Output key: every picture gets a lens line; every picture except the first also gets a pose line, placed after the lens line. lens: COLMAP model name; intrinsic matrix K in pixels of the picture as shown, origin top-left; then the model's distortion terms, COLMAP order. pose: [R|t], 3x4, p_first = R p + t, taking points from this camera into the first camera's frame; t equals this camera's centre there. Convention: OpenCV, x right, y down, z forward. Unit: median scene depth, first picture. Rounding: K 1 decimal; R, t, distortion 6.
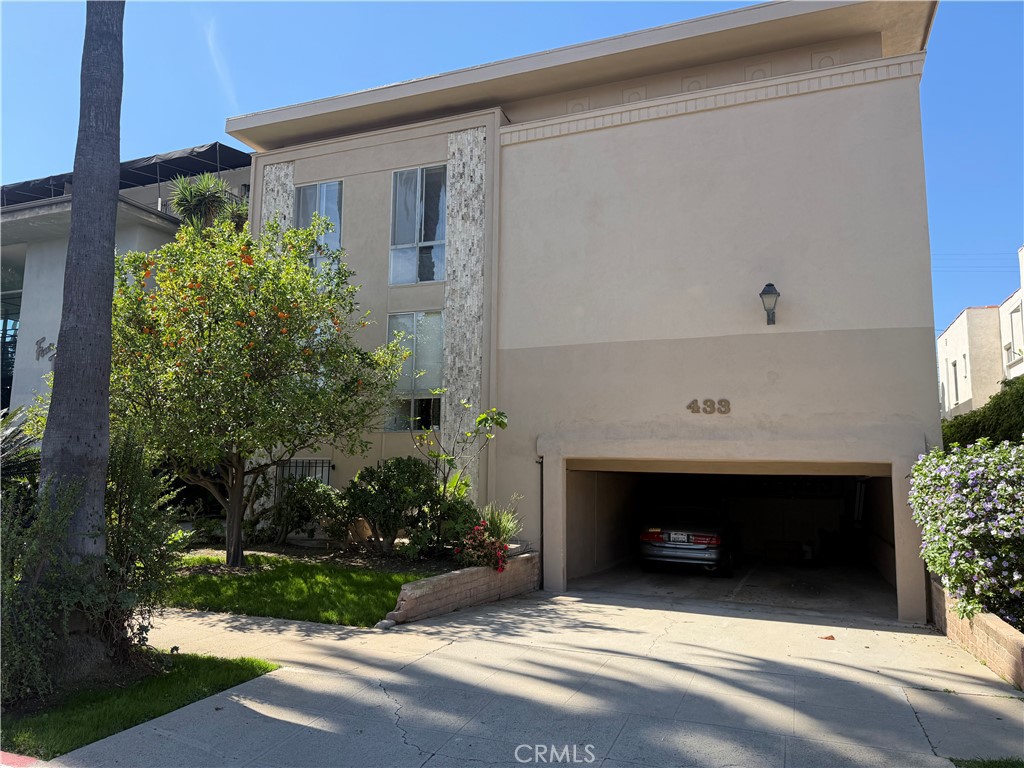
lens RADIAL K [[721.9, 0, 512.0], [0, 721.9, 384.0], [0, 0, 1]] dist [0.043279, 0.000182]
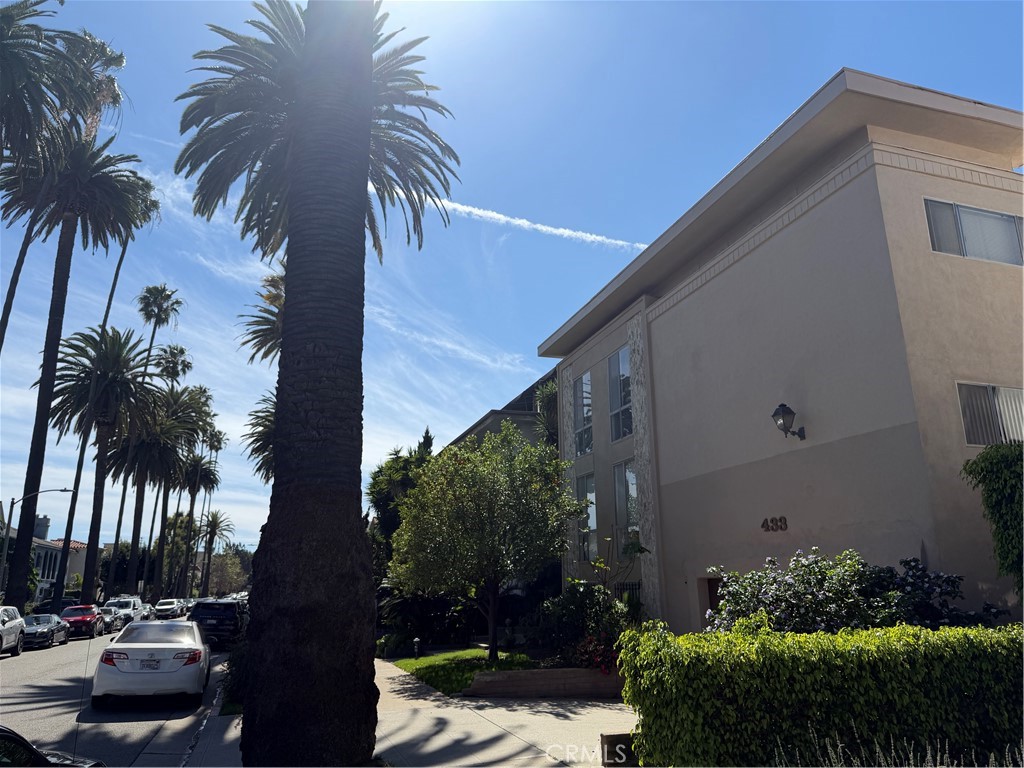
lens RADIAL K [[721.9, 0, 512.0], [0, 721.9, 384.0], [0, 0, 1]] dist [0.043279, 0.000182]
pose [[0.642511, -0.232821, -0.730050, 0.847982], [0.119589, 0.971517, -0.204579, 0.003140], [0.756887, 0.044138, 0.652054, 0.007561]]
